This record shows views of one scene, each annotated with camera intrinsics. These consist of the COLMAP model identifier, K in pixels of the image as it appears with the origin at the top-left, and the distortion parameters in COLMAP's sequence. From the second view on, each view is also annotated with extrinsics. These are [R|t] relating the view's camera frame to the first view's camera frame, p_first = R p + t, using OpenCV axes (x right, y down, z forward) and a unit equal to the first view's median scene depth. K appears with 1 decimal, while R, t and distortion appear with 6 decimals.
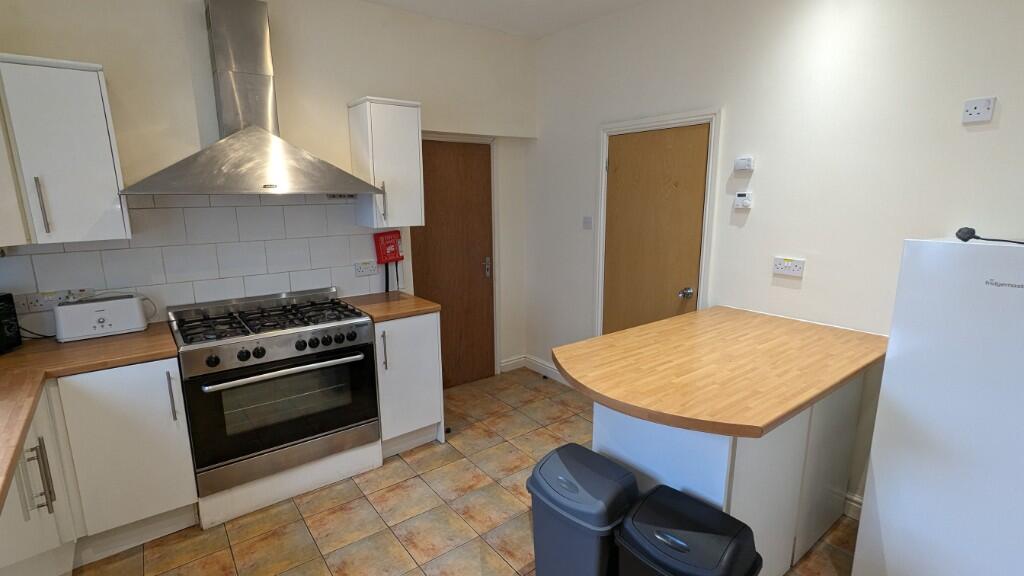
lens RADIAL K [[482.9, 0, 509.6], [0, 482.9, 289.9], [0, 0, 1]] dist [-0.006036, 0.001323]
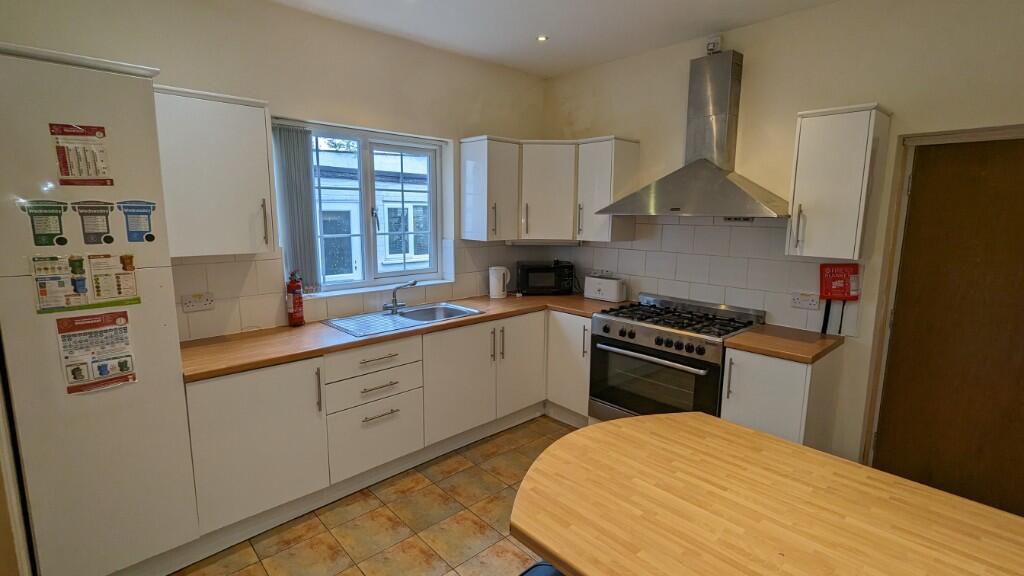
lens RADIAL K [[482.9, 0, 508.2], [0, 482.9, 286.5], [0, 0, 1]] dist [-0.006036, 0.001323]
pose [[0.088406, 0.162348, -0.982765, 0.758380], [-0.207204, 0.968043, 0.141277, -0.118432], [0.974295, 0.191143, 0.119220, 0.514915]]
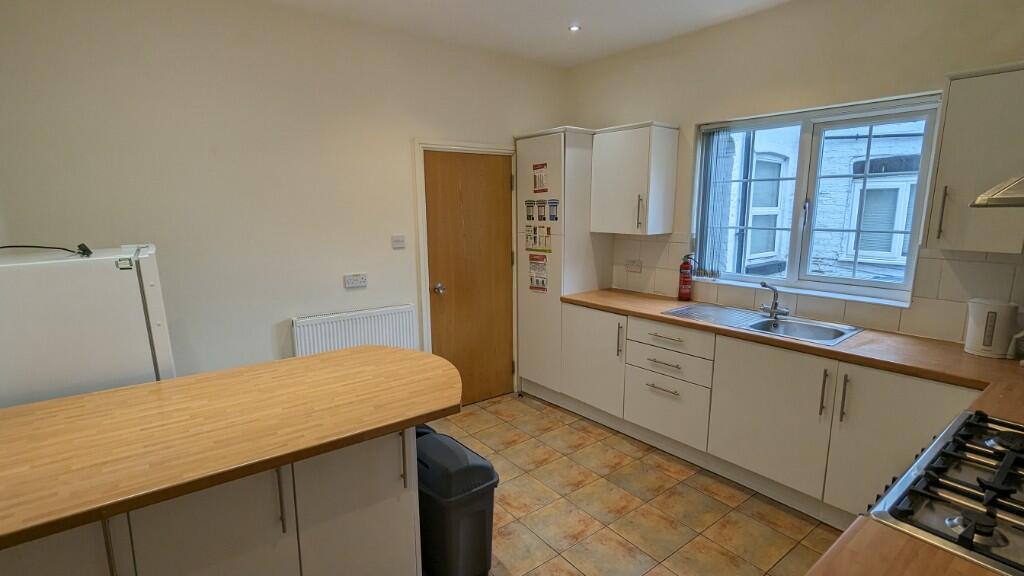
lens RADIAL K [[482.9, 0, 509.4], [0, 482.9, 288.3], [0, 0, 1]] dist [-0.006036, 0.001323]
pose [[-0.999887, 0.011626, 0.009550, -0.003521], [0.014293, 0.932229, 0.361585, -0.316262], [-0.004699, 0.361681, -0.932290, 1.557127]]
